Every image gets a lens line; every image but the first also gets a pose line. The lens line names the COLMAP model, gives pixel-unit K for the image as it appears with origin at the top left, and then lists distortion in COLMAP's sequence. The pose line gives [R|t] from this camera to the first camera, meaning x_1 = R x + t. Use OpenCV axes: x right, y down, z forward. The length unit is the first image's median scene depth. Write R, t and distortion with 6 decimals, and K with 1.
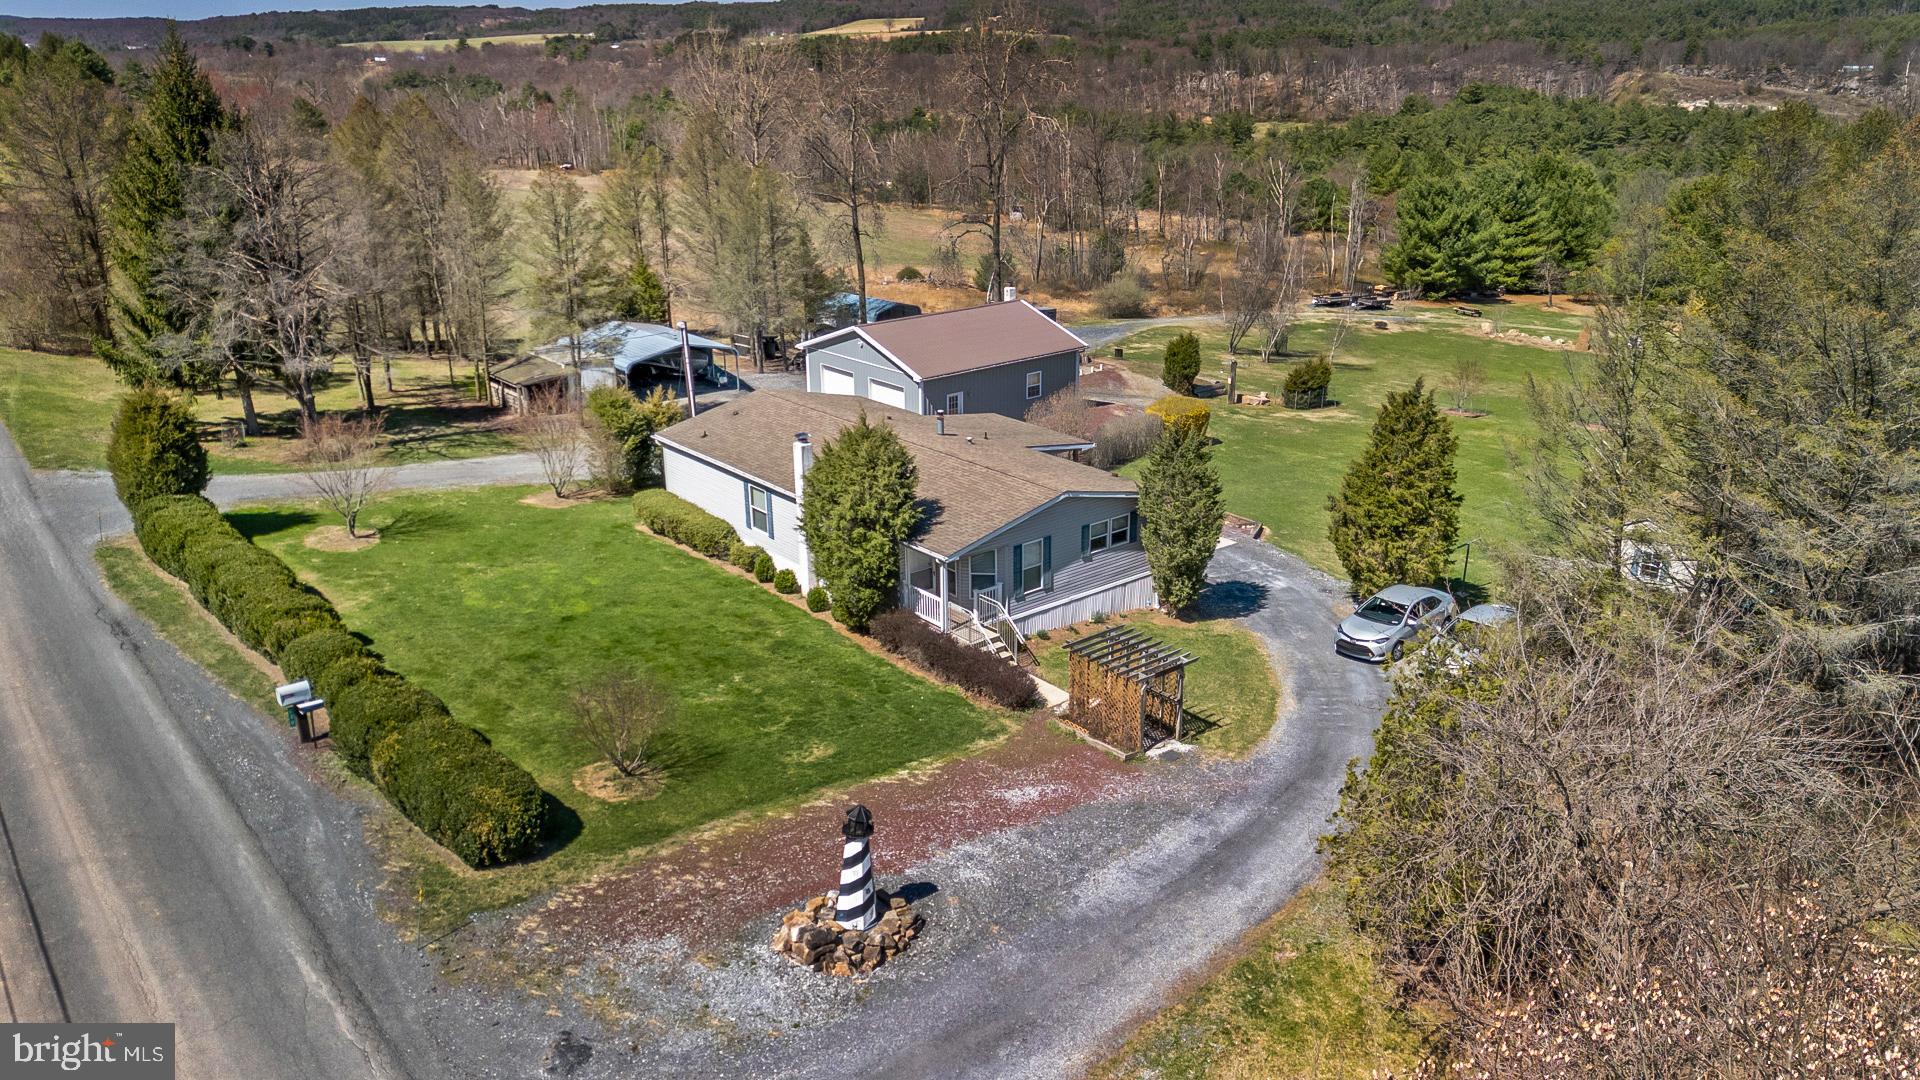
lens RADIAL K [[1399.0, 0, 960.0], [0, 1399.0, 540.0], [0, 0, 1]] dist [0.080442, -0.071024]
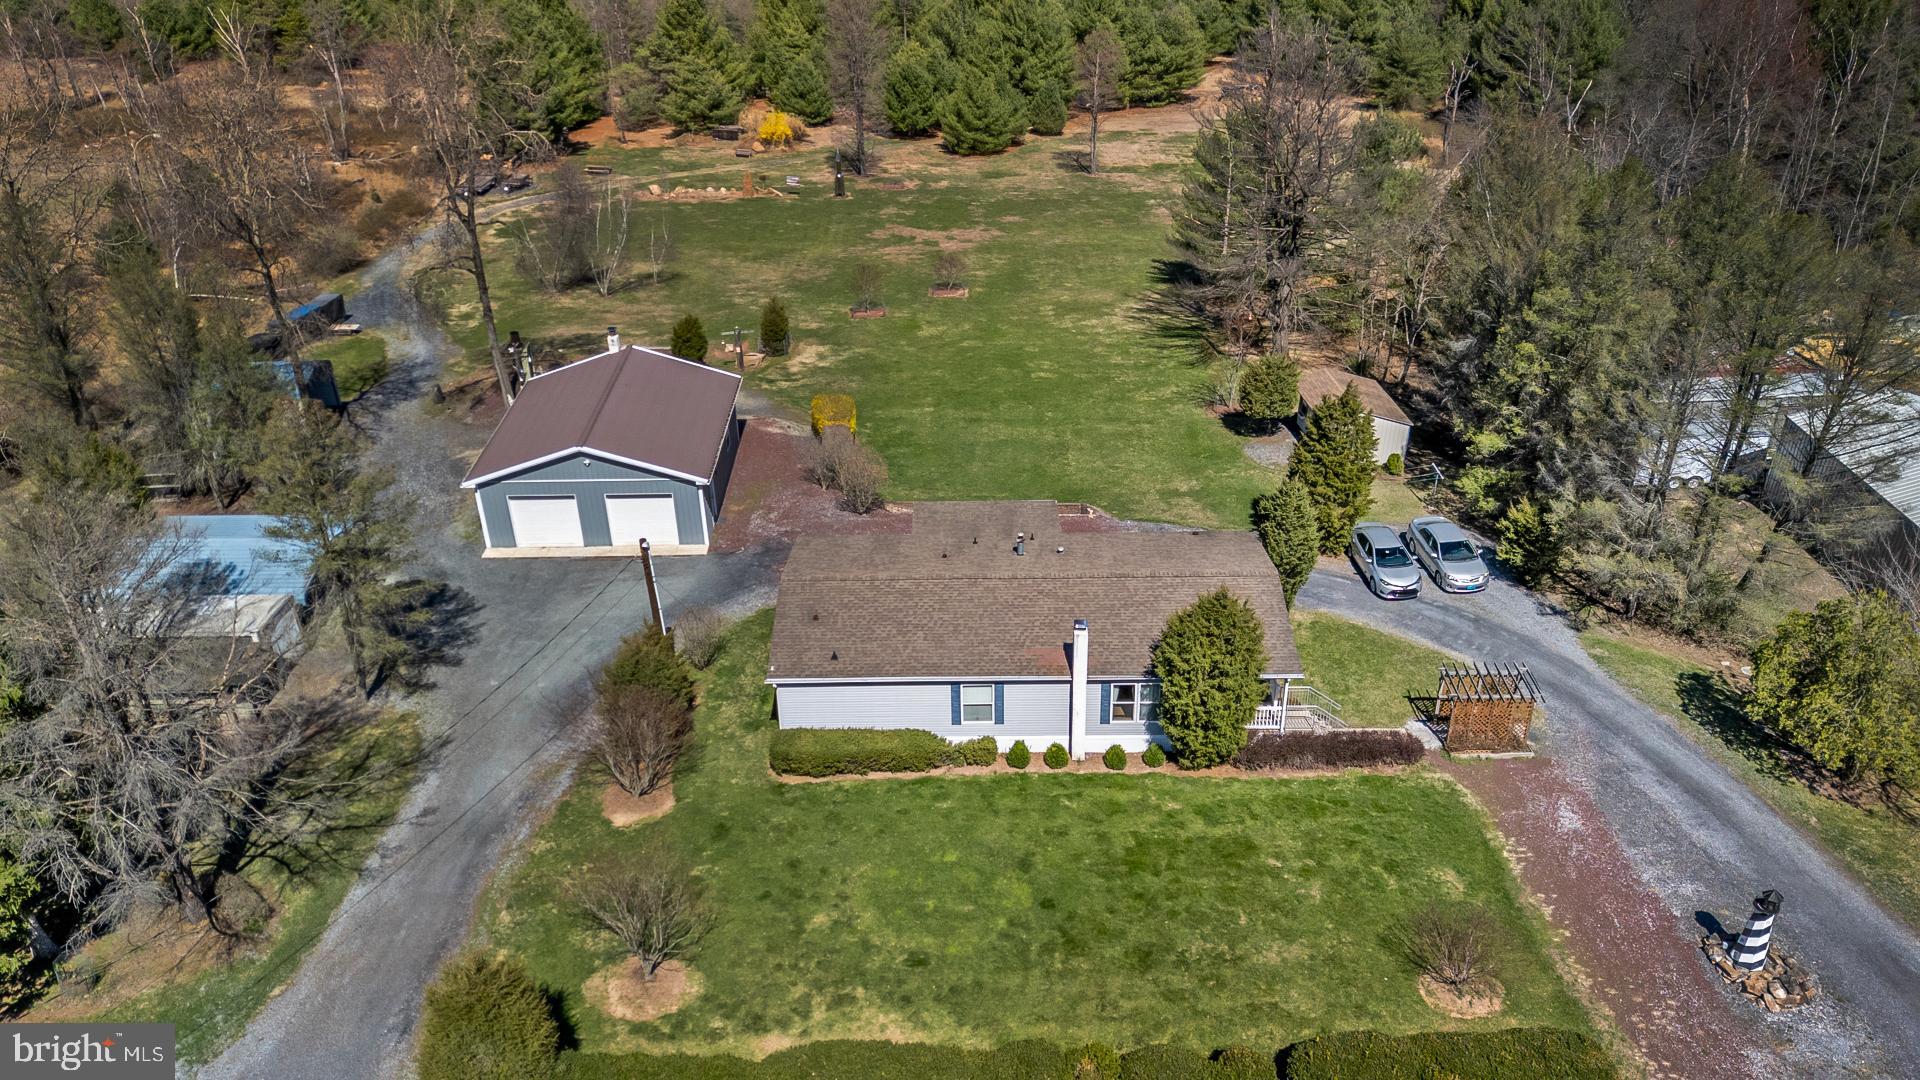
lens RADIAL K [[1399.0, 0, 960.0], [0, 1399.0, 540.0], [0, 0, 1]] dist [0.080442, -0.071024]
pose [[0.628564, -0.390654, 0.672530, -0.484432], [0.263269, 0.920527, 0.288650, -0.261374], [-0.731845, -0.004378, 0.681457, 0.217239]]
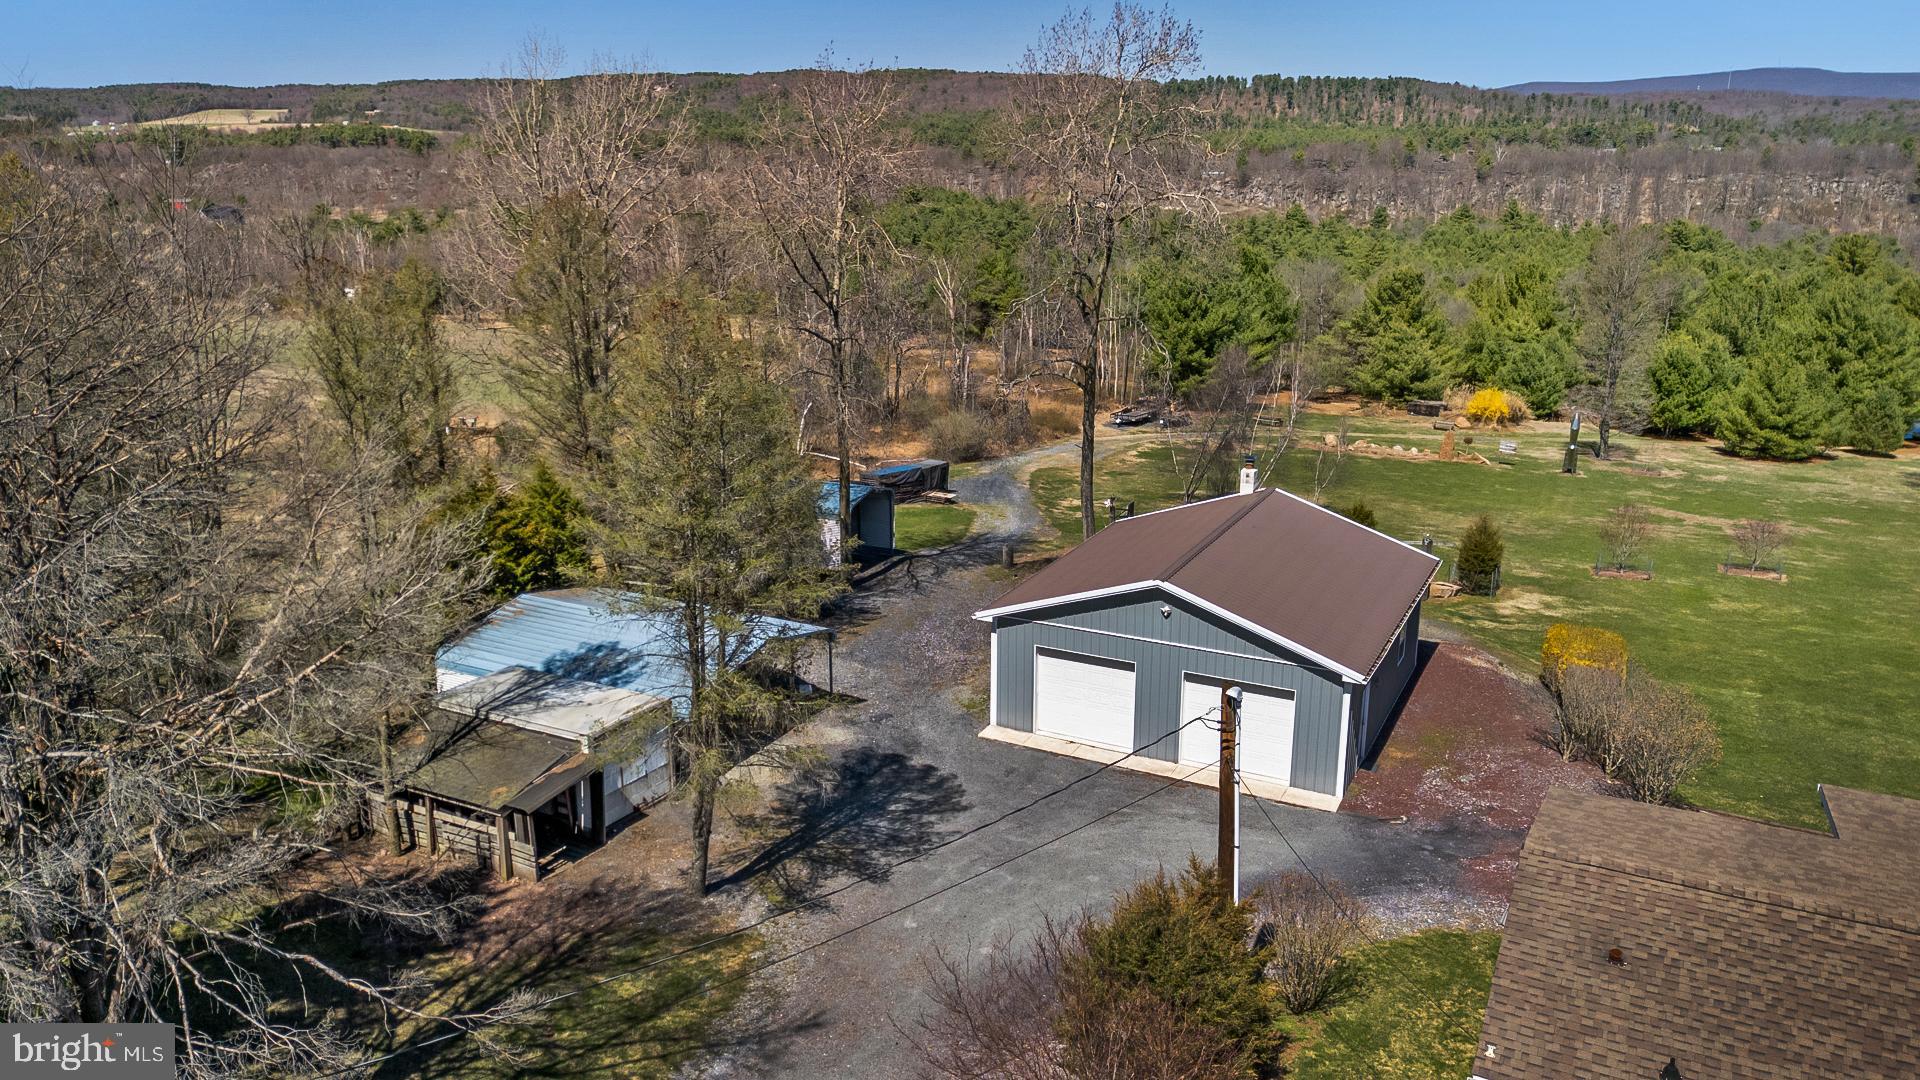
lens RADIAL K [[1385.0, 0, 952.5], [0, 1385.0, 549.0], [0, 0, 1]] dist [0.092991, -0.081617]
pose [[0.917159, -0.102825, 0.385029, -0.313102], [0.125029, 0.991604, -0.033010, -0.142921], [-0.378402, 0.078415, 0.922314, 0.500581]]
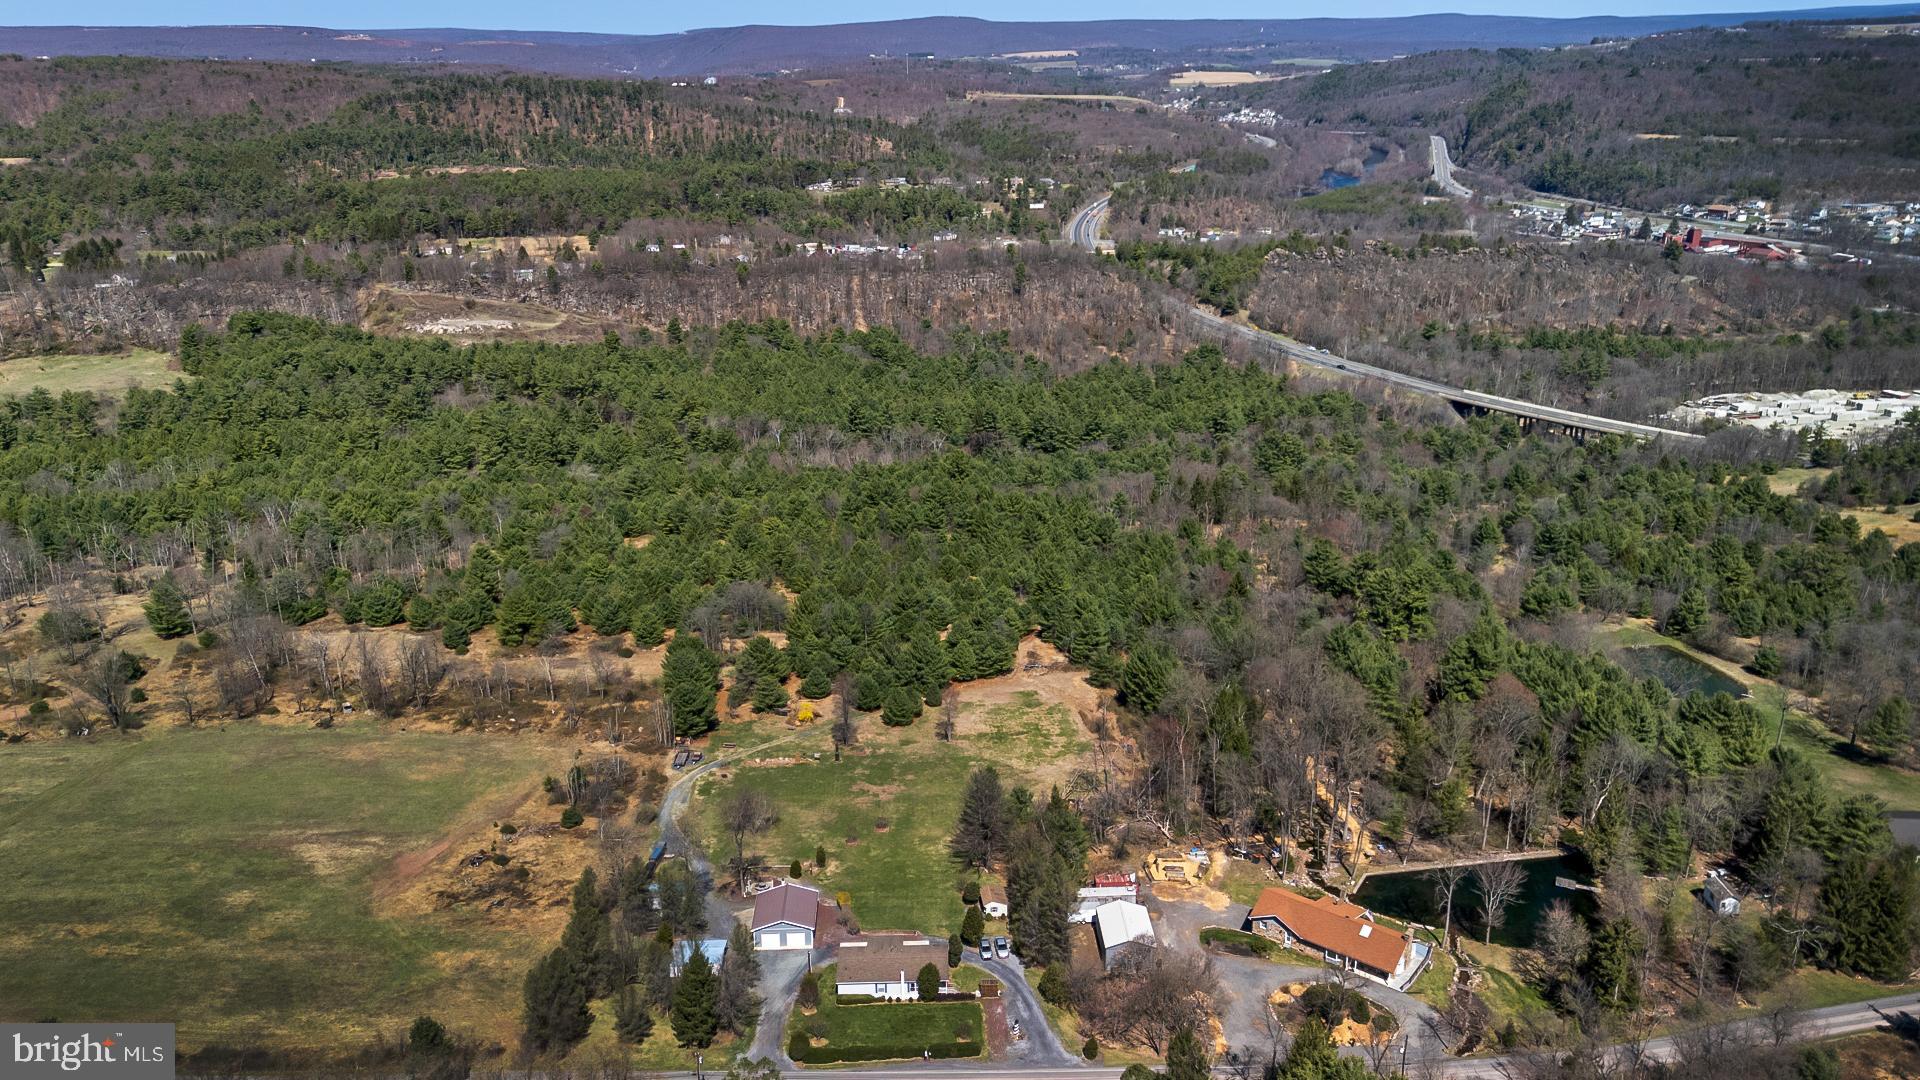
lens RADIAL K [[1385.0, 0, 952.5], [0, 1385.0, 549.0], [0, 0, 1]] dist [0.092991, -0.081617]
pose [[0.608086, -0.252027, 0.752804, -1.923821], [0.262586, 0.958747, 0.108866, -1.145031], [-0.749186, 0.131476, 0.649180, -1.444405]]
